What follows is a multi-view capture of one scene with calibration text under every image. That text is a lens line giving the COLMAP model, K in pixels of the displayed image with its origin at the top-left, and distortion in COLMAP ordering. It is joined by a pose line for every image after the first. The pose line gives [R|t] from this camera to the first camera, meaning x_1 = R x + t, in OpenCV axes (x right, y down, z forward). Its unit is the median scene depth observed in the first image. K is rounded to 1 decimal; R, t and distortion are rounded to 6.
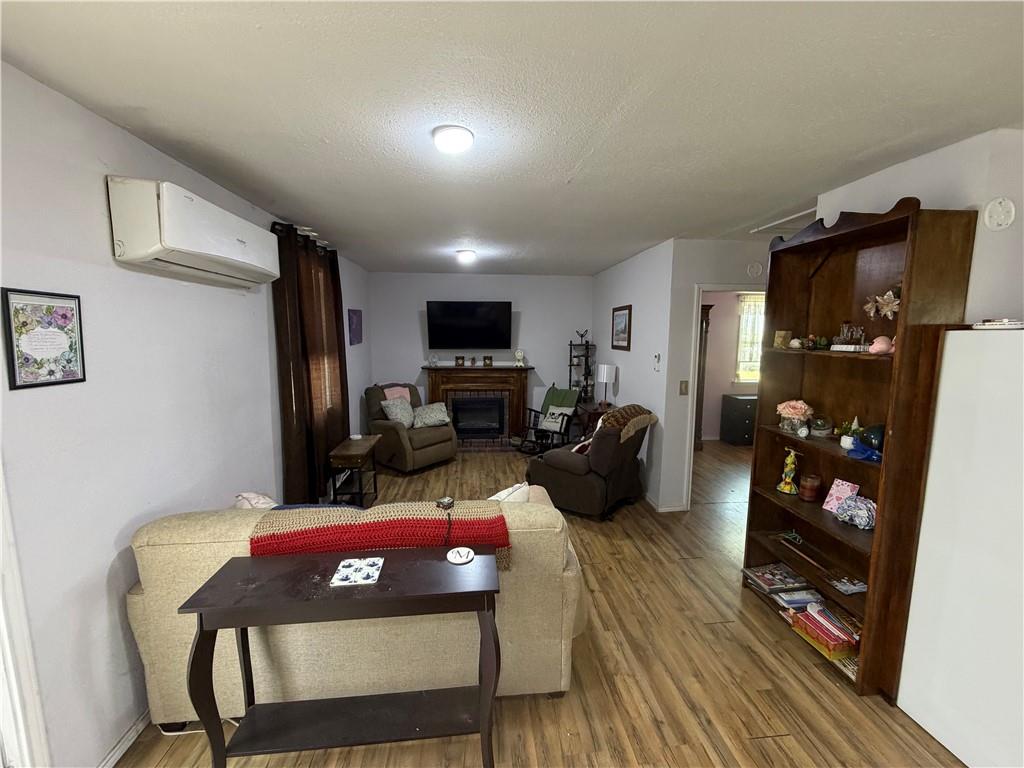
lens RADIAL K [[407.9, 0, 512.4], [0, 407.9, 385.1], [0, 0, 1]] dist [0.002280, 0.000165]
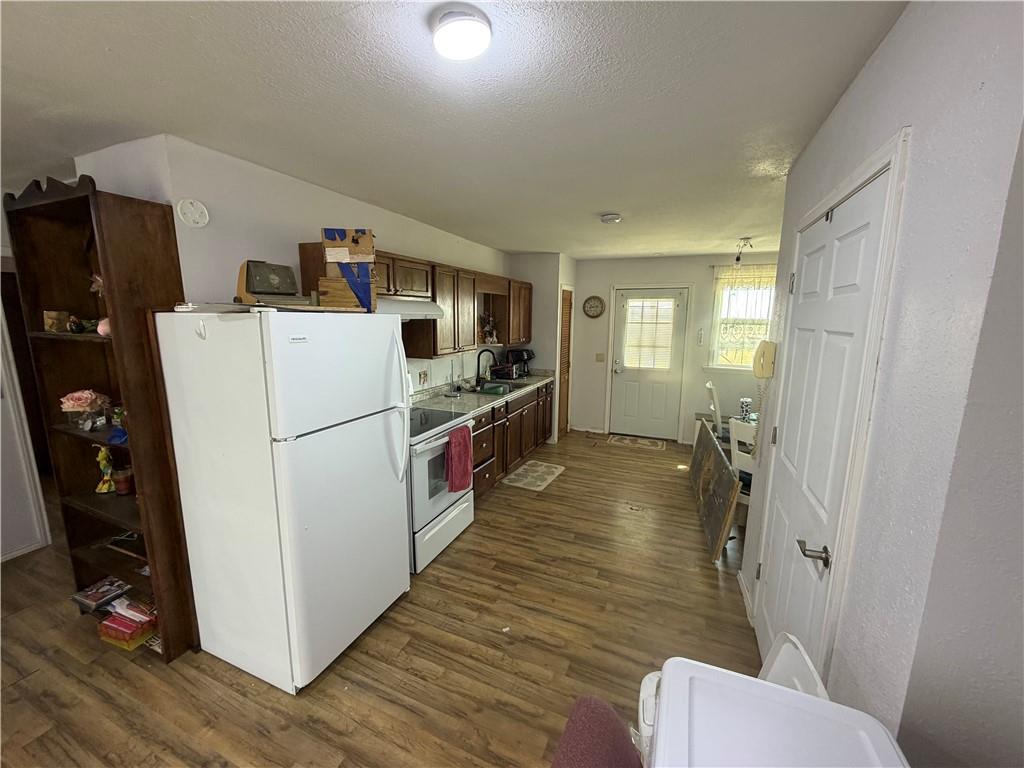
lens RADIAL K [[407.9, 0, 508.1], [0, 407.9, 385.8], [0, 0, 1]] dist [0.002280, 0.000165]
pose [[0.487601, -0.143182, 0.861246, 0.485848], [0.104735, 0.988930, 0.105113, 0.039365], [-0.866762, 0.038949, 0.497199, -0.308729]]
